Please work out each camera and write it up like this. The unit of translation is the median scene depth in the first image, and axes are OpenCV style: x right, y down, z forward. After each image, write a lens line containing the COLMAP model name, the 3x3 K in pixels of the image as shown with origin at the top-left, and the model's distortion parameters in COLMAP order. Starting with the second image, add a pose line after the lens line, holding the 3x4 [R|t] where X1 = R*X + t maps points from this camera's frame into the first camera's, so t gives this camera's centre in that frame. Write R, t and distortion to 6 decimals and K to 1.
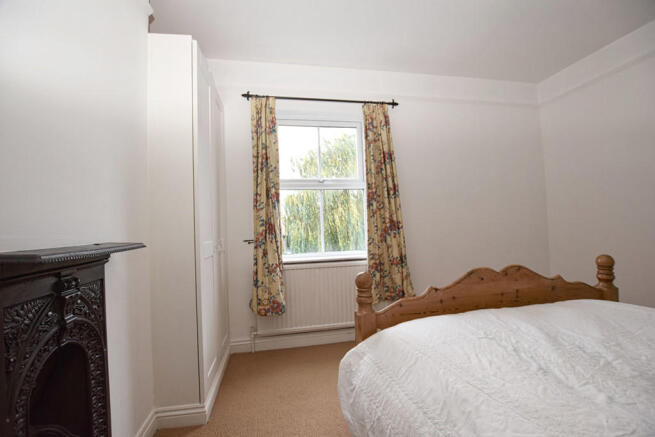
lens RADIAL K [[295.9, 0, 327.5], [0, 295.9, 218.5], [0, 0, 1]] dist [-0.002979, -0.000132]
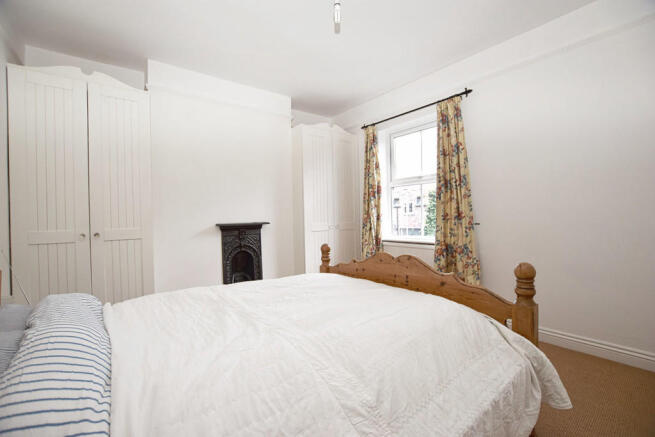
lens RADIAL K [[295.9, 0, 327.5], [0, 295.9, 218.5], [0, 0, 1]] dist [-0.002979, -0.000132]
pose [[0.462346, 0.031721, -0.886132, 0.991356], [0.031780, 0.998125, 0.052311, -0.036622], [0.886130, -0.052347, 0.460471, 0.122530]]
